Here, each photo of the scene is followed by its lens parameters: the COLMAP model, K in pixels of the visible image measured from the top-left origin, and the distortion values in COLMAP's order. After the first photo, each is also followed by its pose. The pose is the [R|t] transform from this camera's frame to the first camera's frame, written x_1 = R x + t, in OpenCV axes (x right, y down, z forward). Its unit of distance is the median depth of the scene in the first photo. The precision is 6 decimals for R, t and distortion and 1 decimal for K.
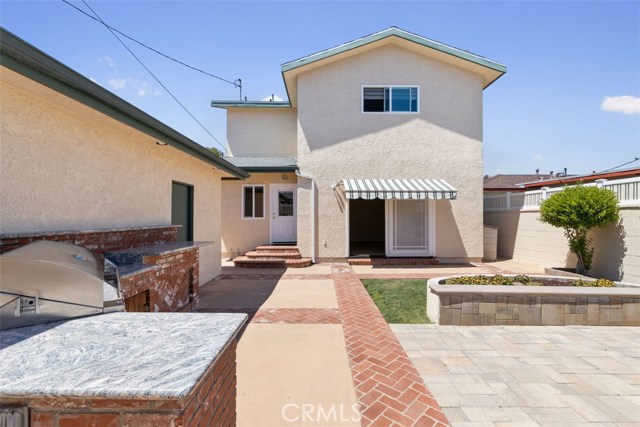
lens RADIAL K [[281.3, 0, 325.0], [0, 281.3, 210.0], [0, 0, 1]] dist [-0.001276, -0.000132]
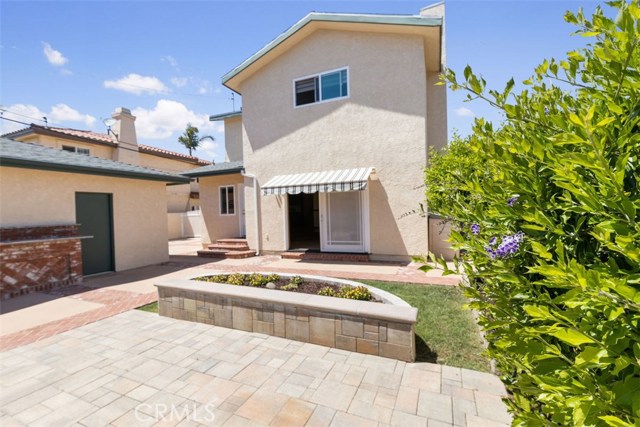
lens RADIAL K [[280.1, 0, 322.3], [0, 280.1, 209.5], [0, 0, 1]] dist [0.000970, -0.000024]
pose [[0.914430, -0.029137, -0.403693, 0.620687], [0.040988, 0.998944, 0.020744, 0.000436], [0.402662, -0.035516, 0.914659, 0.115748]]
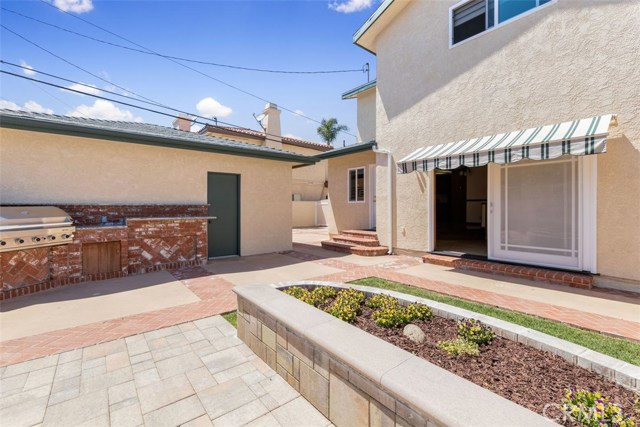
lens RADIAL K [[280.1, 0, 322.3], [0, 280.1, 209.5], [0, 0, 1]] dist [0.000970, -0.000024]
pose [[0.631887, 0.009052, -0.775007, 0.475665], [0.020381, 0.999392, 0.028290, 0.027820], [0.774792, -0.033671, 0.631319, 0.310209]]
